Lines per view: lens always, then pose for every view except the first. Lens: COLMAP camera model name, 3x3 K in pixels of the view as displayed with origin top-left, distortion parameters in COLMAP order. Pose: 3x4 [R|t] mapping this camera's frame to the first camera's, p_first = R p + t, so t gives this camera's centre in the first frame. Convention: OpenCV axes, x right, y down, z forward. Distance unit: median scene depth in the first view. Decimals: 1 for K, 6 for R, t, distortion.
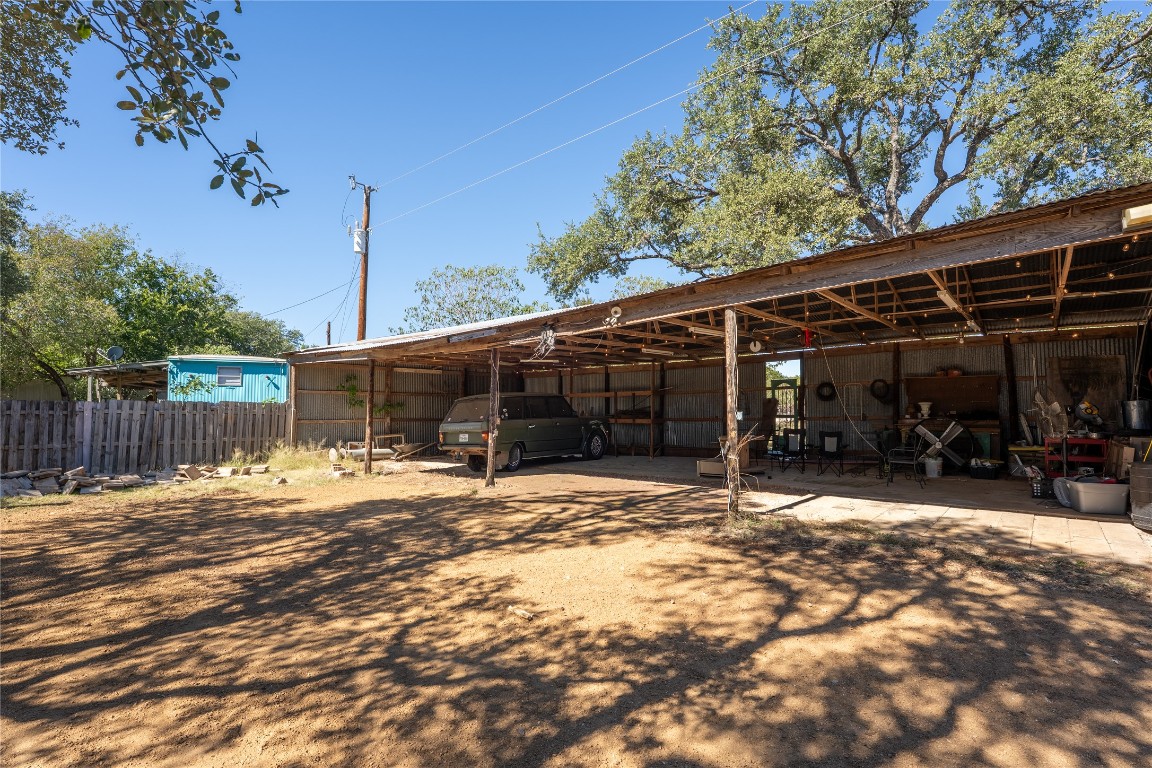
lens RADIAL K [[538.6, 0, 575.5], [0, 538.6, 382.2], [0, 0, 1]] dist [0.001832, 0.000360]
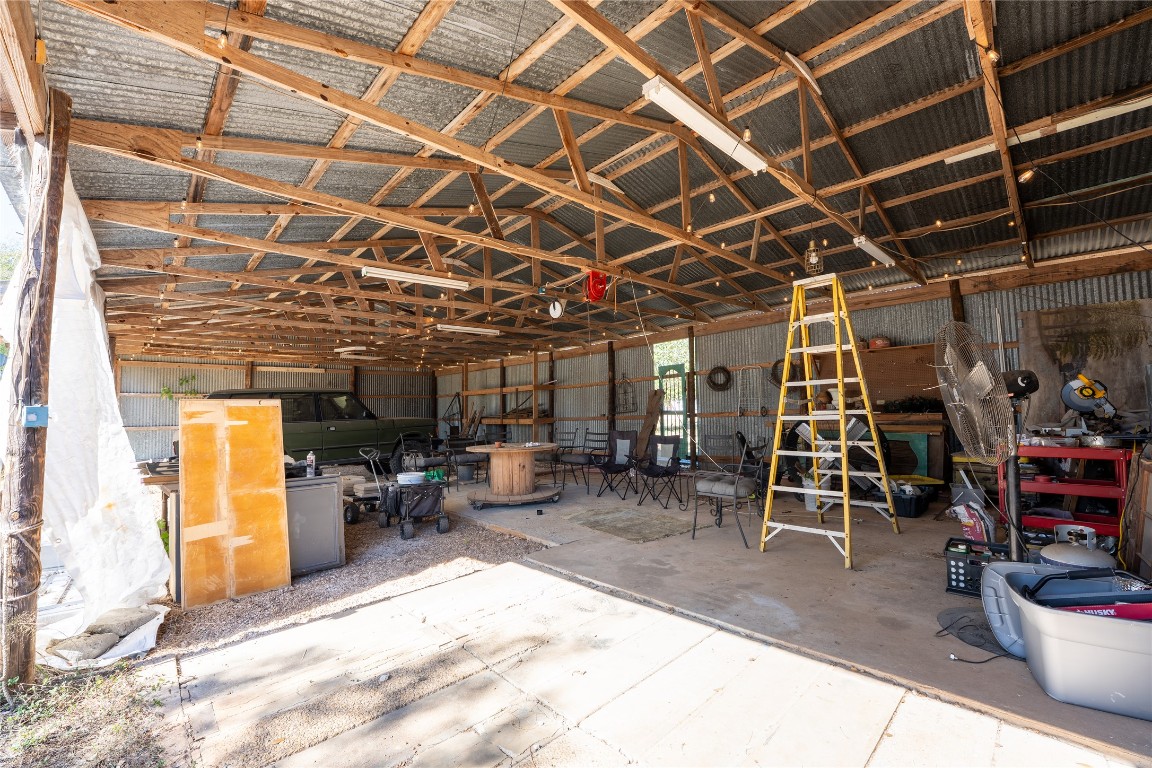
lens RADIAL K [[467.8, 0, 576.9], [0, 467.8, 385.7], [0, 0, 1]] dist [-0.010777, -0.000126]
pose [[0.996049, -0.025248, -0.085145, 0.314751], [0.025307, 0.999680, -0.000387, 0.022055], [0.085128, -0.001769, 0.996368, 0.324240]]
